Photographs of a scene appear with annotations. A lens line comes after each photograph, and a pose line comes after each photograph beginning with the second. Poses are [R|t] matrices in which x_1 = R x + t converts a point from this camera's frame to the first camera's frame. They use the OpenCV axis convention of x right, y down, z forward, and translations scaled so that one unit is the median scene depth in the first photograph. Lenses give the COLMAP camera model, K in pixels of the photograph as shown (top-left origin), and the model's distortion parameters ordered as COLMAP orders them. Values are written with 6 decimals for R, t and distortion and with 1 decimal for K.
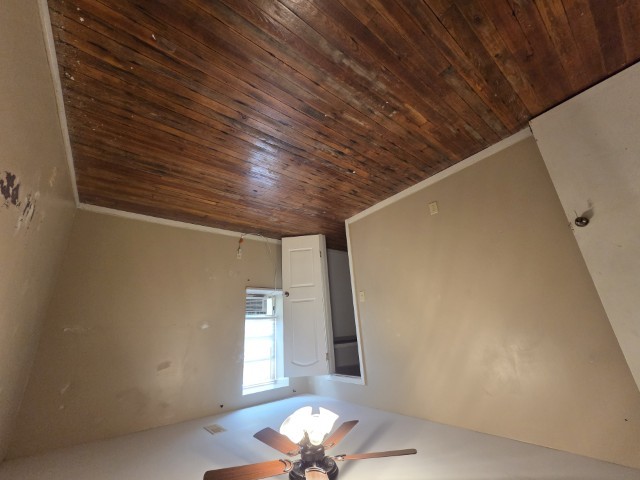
lens RADIAL K [[262.5, 0, 319.4], [0, 262.5, 240.3], [0, 0, 1]] dist [0.002384, -0.000738]
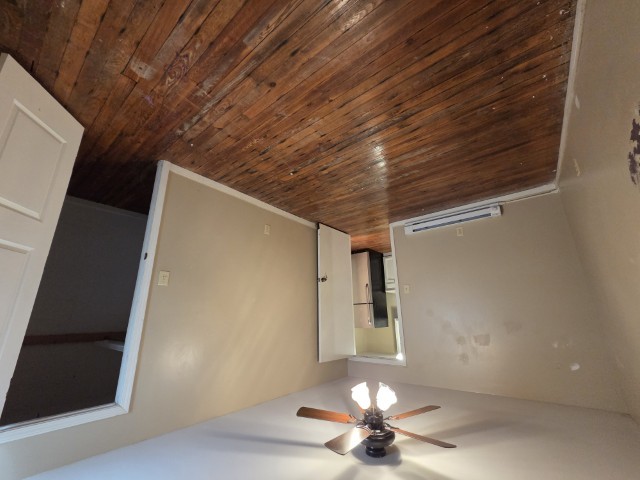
lens RADIAL K [[262.5, 0, 319.4], [0, 262.5, 240.3], [0, 0, 1]] dist [0.002384, -0.000738]
pose [[-0.237271, 0.337721, 0.910850, -0.791144], [-0.293643, 0.868830, -0.398633, 0.370199], [-0.926000, -0.362049, -0.106979, 0.957196]]
